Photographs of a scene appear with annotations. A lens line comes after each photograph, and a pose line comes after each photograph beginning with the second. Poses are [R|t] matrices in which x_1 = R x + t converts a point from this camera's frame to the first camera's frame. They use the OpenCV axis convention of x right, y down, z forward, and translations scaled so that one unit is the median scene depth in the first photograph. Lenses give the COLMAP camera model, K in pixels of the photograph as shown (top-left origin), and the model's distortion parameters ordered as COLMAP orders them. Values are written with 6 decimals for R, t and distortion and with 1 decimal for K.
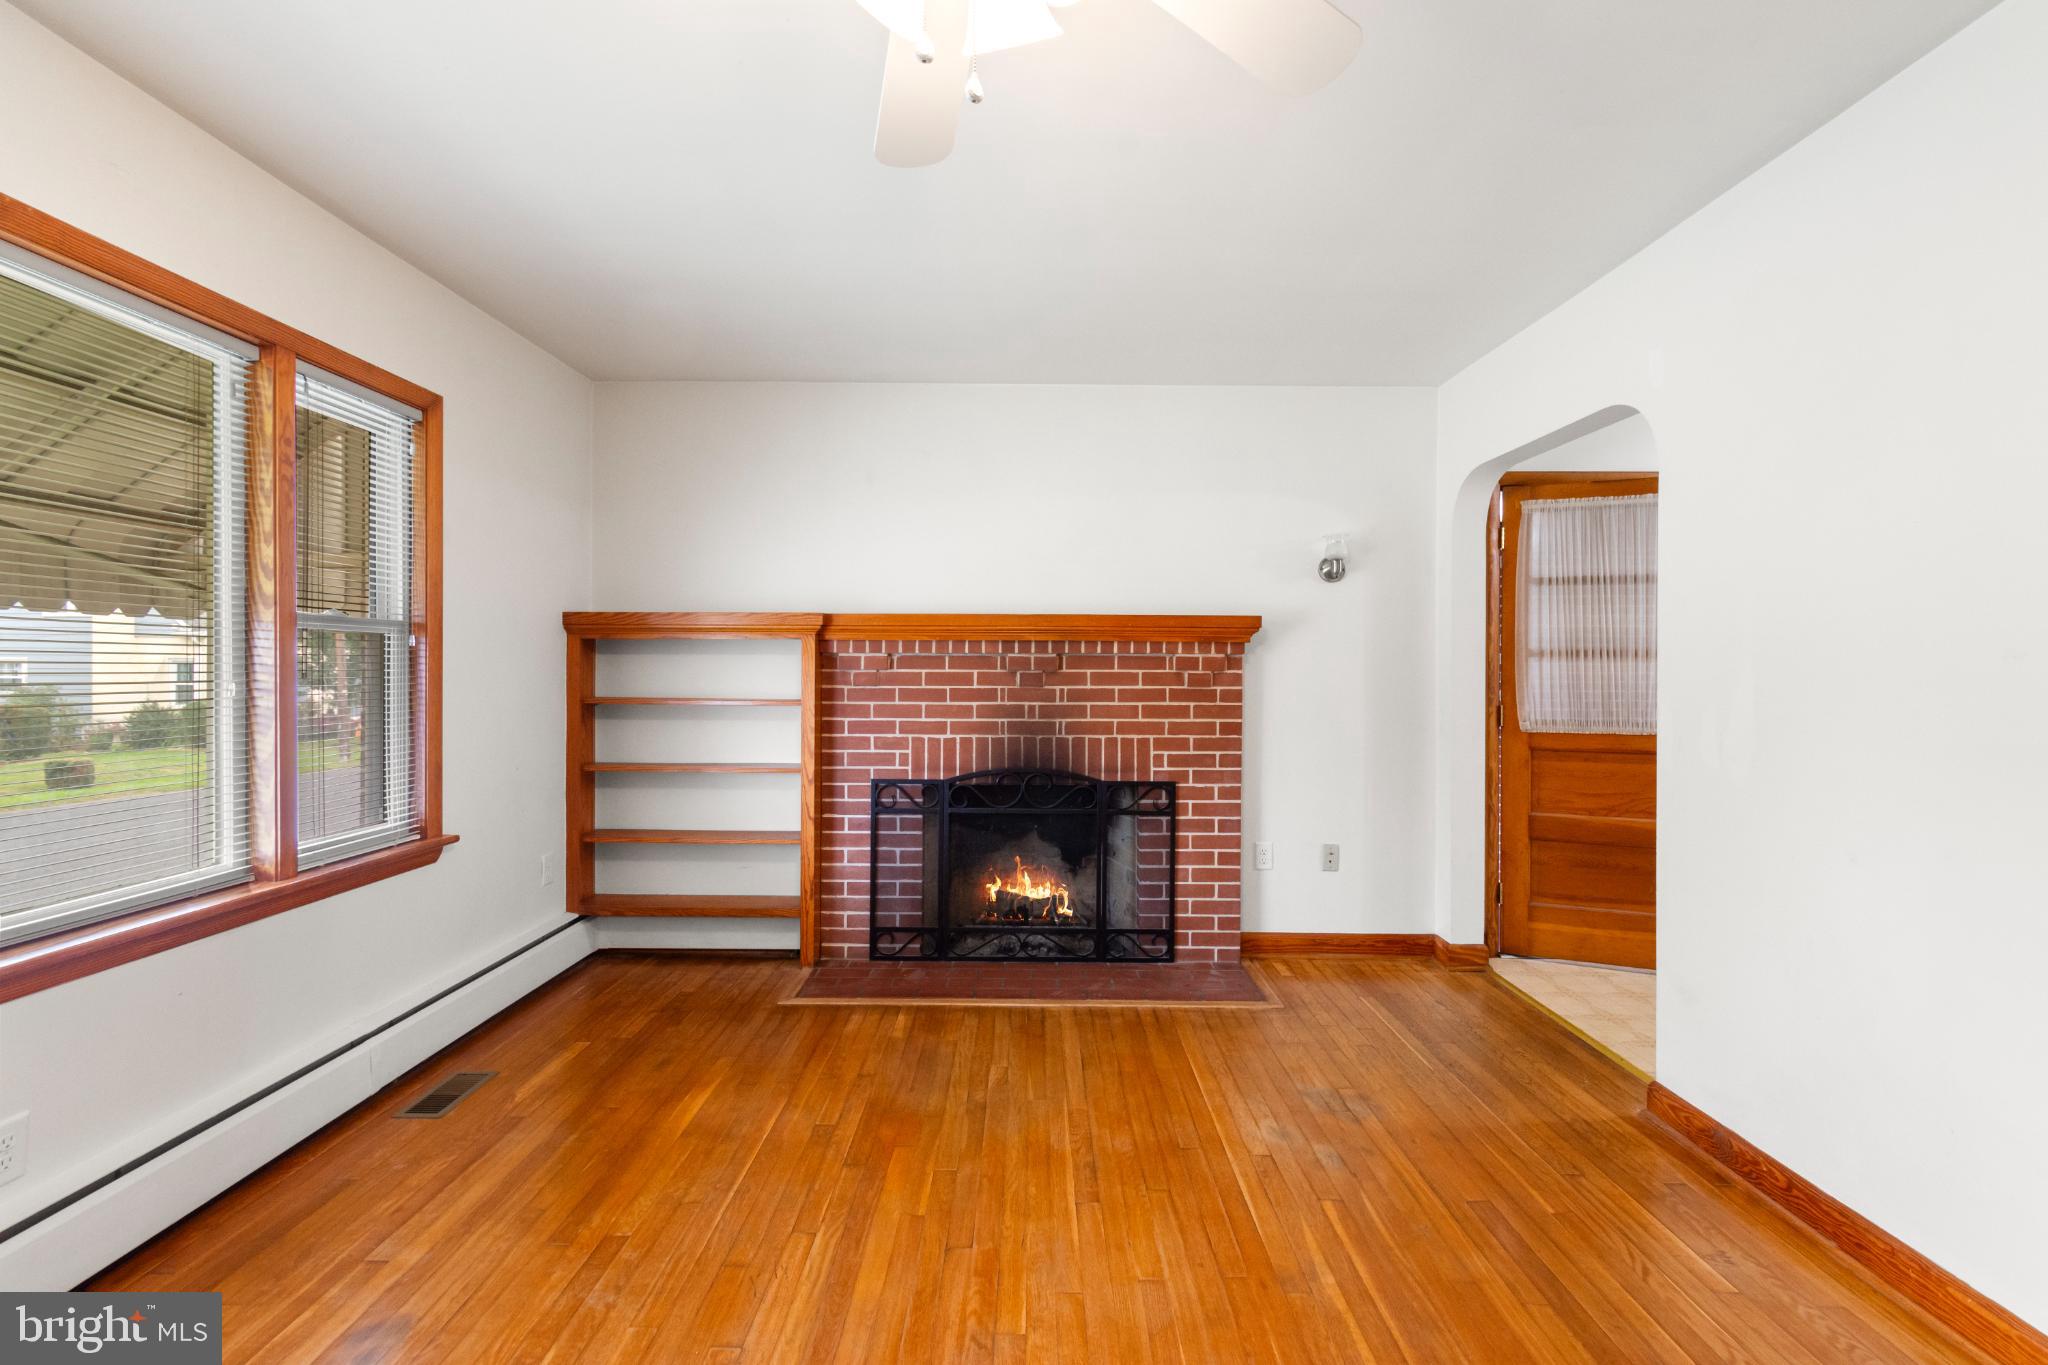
lens RADIAL K [[911.0, 0, 1017.0], [0, 911.0, 673.3], [0, 0, 1]] dist [0.001217, -0.000919]
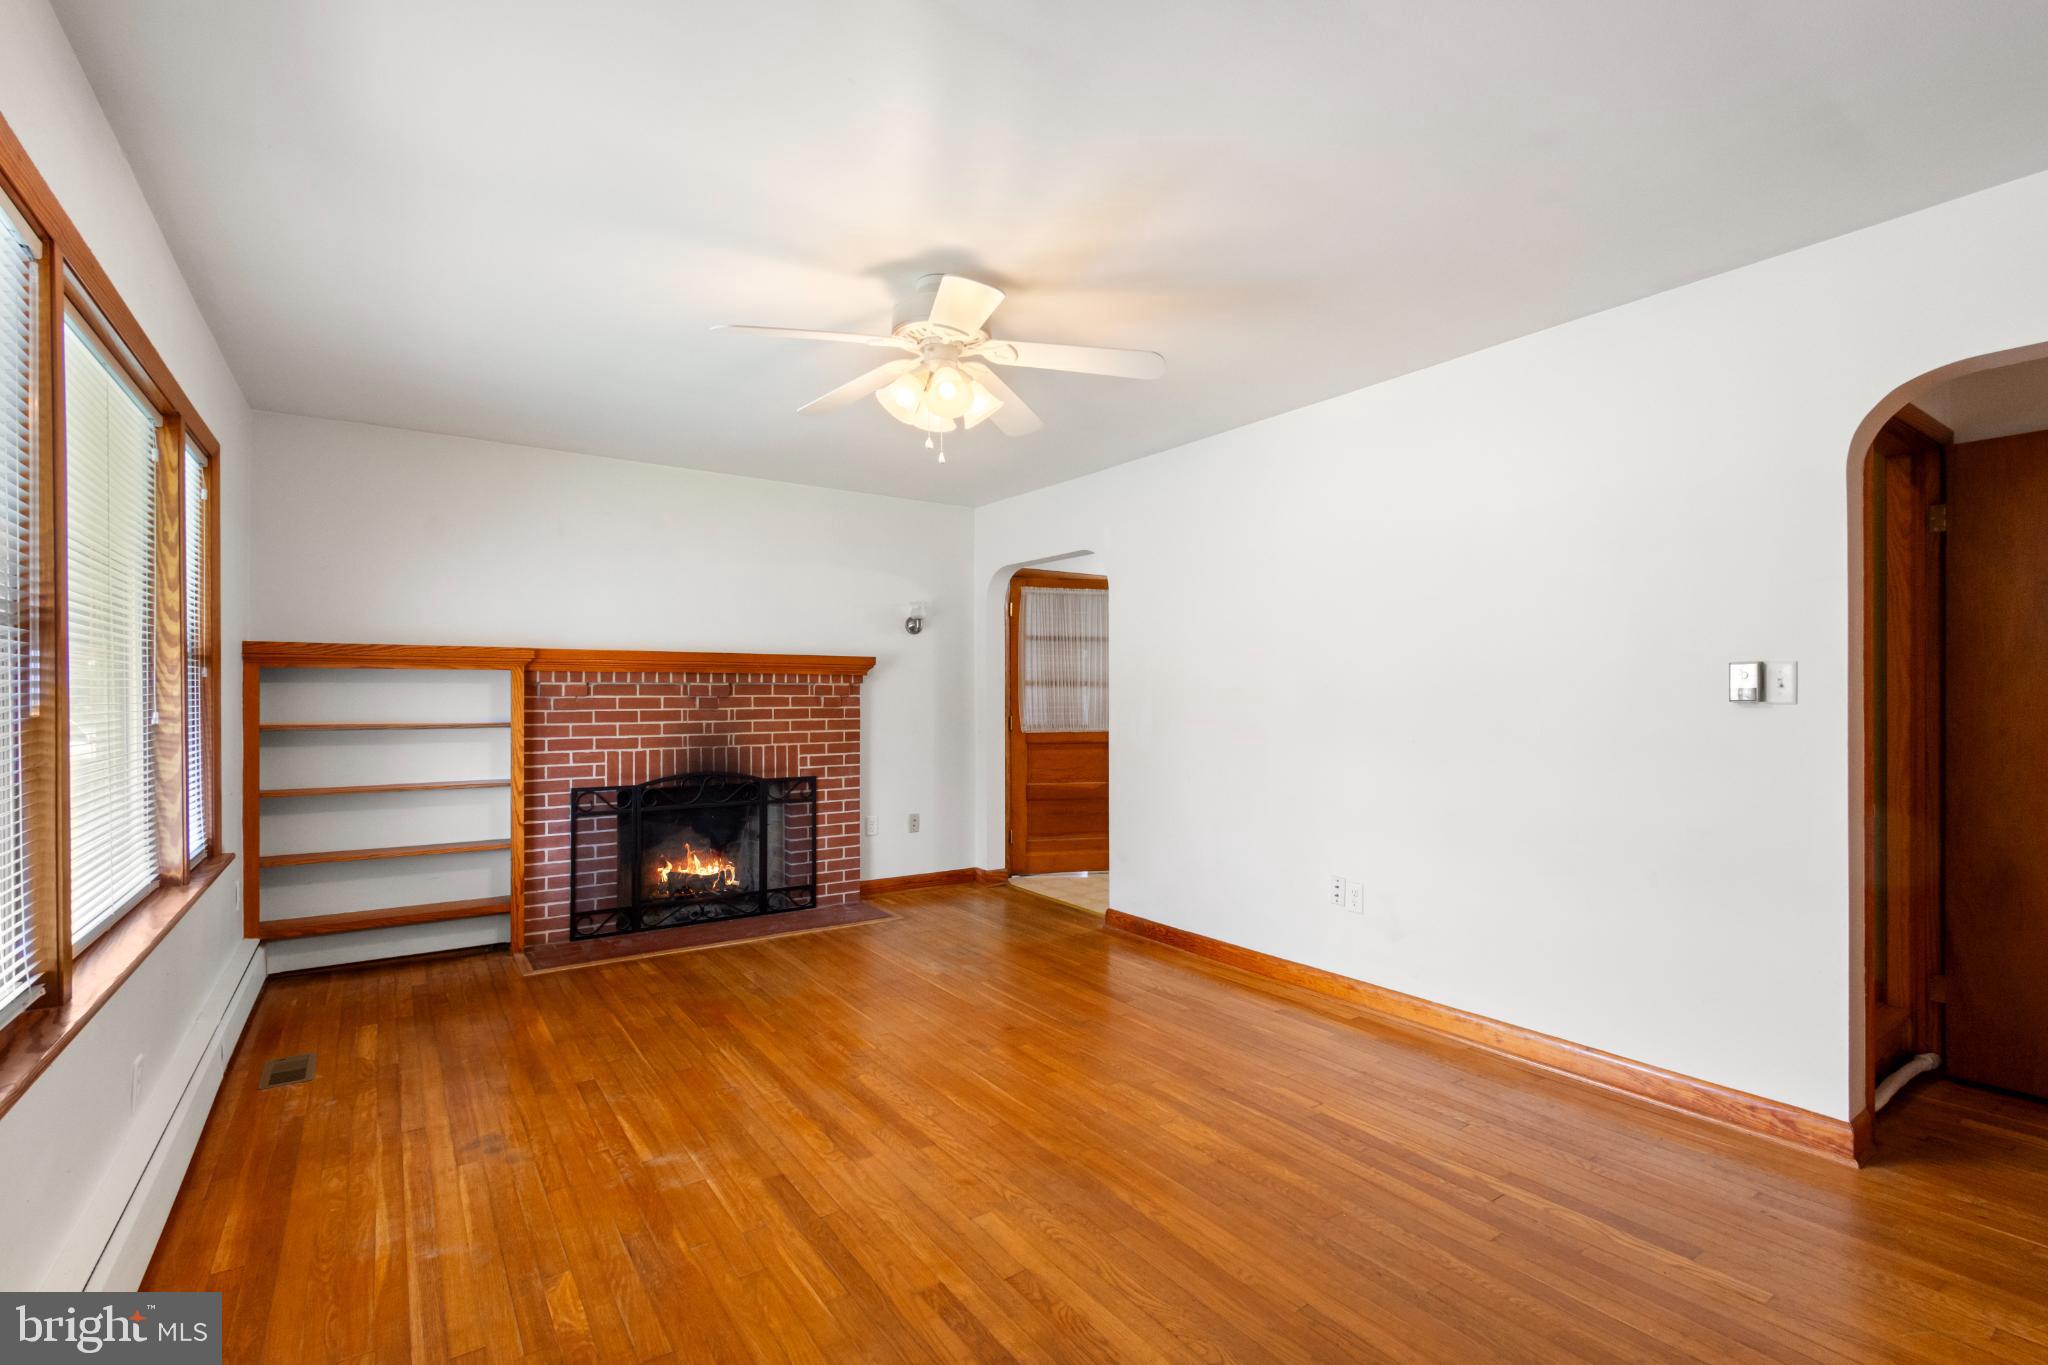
lens RADIAL K [[911.0, 0, 1034.6], [0, 911.0, 690.9], [0, 0, 1]] dist [0.001217, -0.000919]
pose [[0.819296, -0.003523, 0.573359, -0.344431], [0.006947, 0.999969, -0.003783, -0.002230], [-0.573328, 0.007082, 0.819295, -0.317186]]
